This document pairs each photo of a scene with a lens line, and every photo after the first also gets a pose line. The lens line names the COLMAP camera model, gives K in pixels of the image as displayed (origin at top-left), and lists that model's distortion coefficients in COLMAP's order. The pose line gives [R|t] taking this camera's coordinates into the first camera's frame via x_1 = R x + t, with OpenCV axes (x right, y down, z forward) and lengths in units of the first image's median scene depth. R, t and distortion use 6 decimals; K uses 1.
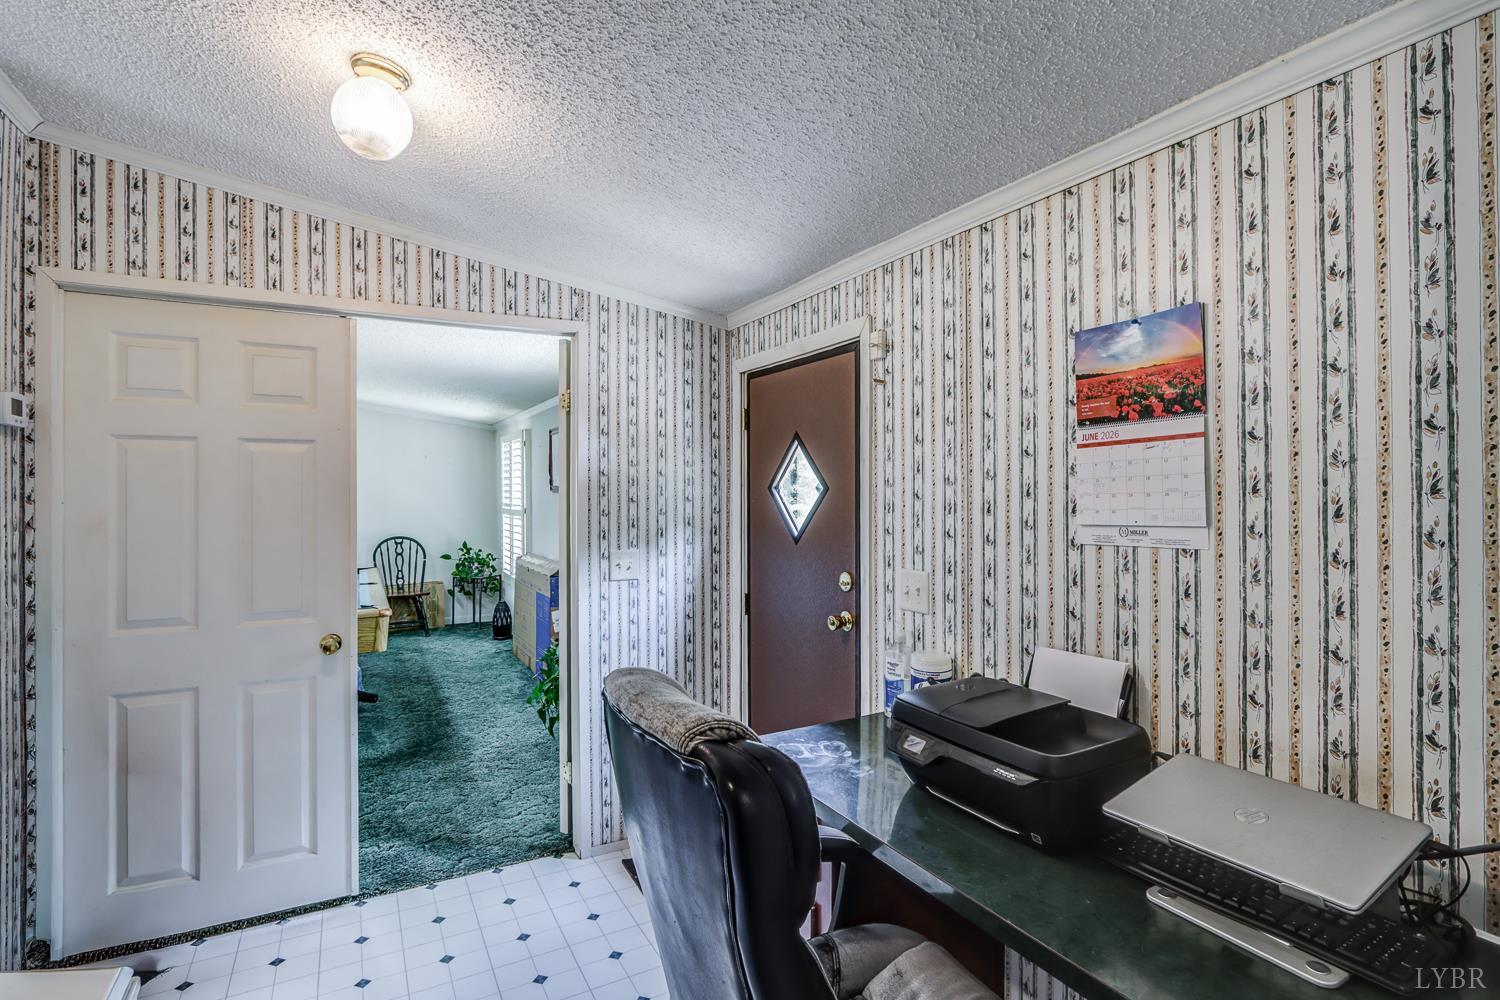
lens RADIAL K [[726.0, 0, 736.7], [0, 726.0, 487.9], [0, 0, 1]] dist [-0.021395, 0.005622]
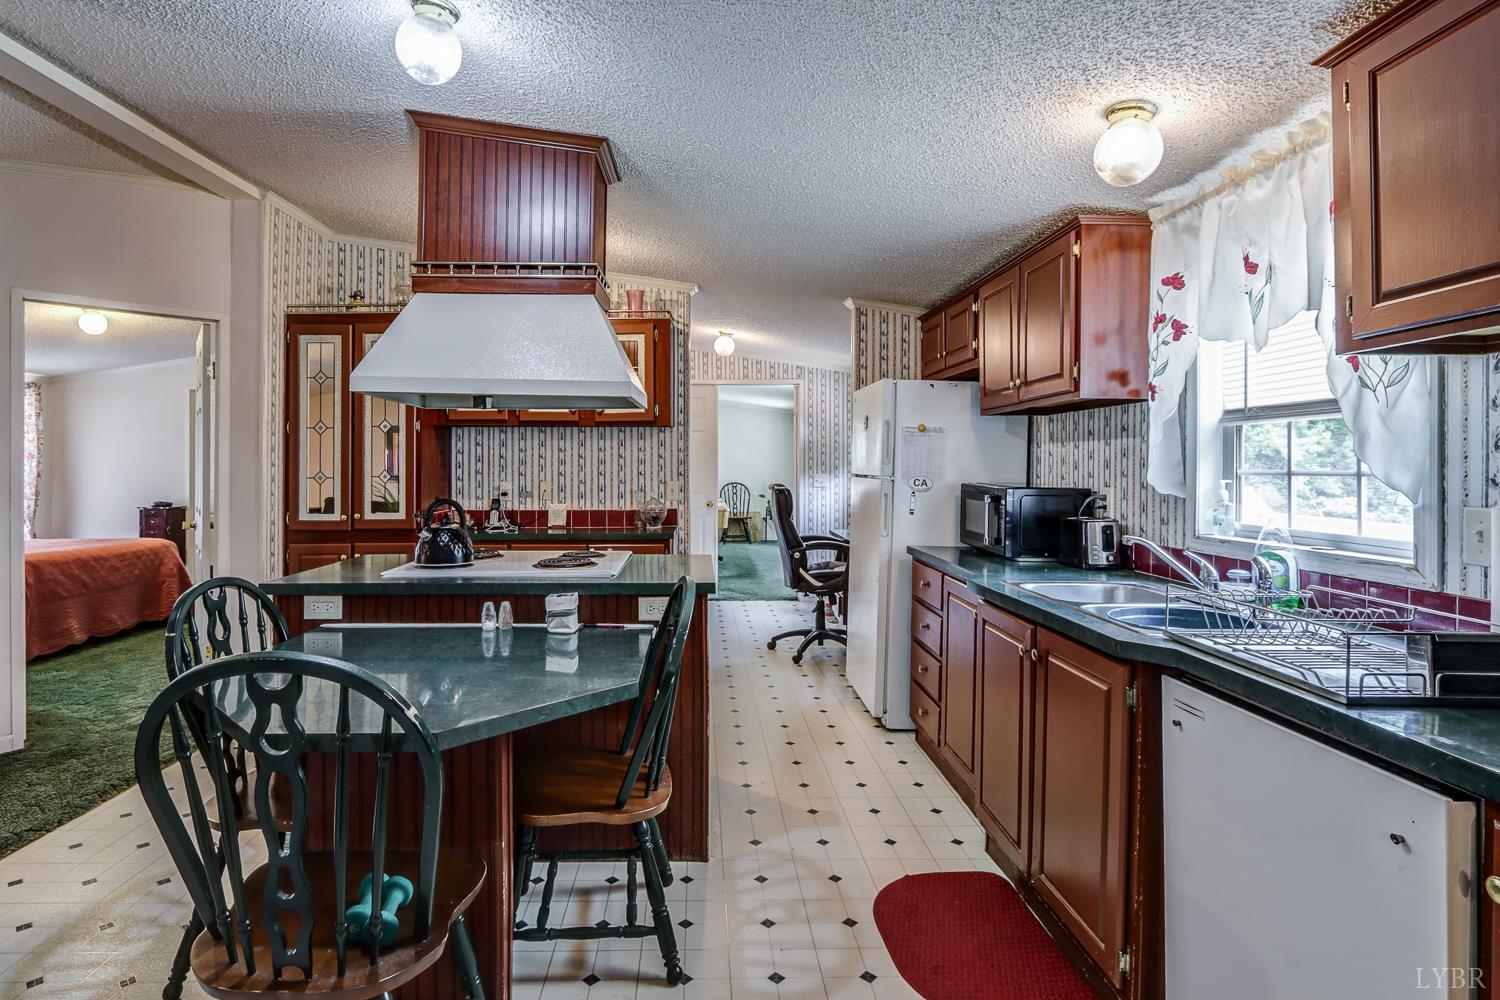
lens RADIAL K [[745.2, 0, 714.1], [0, 745.2, 457.3], [0, 0, 1]] dist [-0.019229, 0.000651]
pose [[0.891996, 0.003855, -0.452027, 0.612287], [-0.004021, 0.999992, 0.000593, 0.029527], [0.452026, 0.001288, 0.892004, -1.267939]]
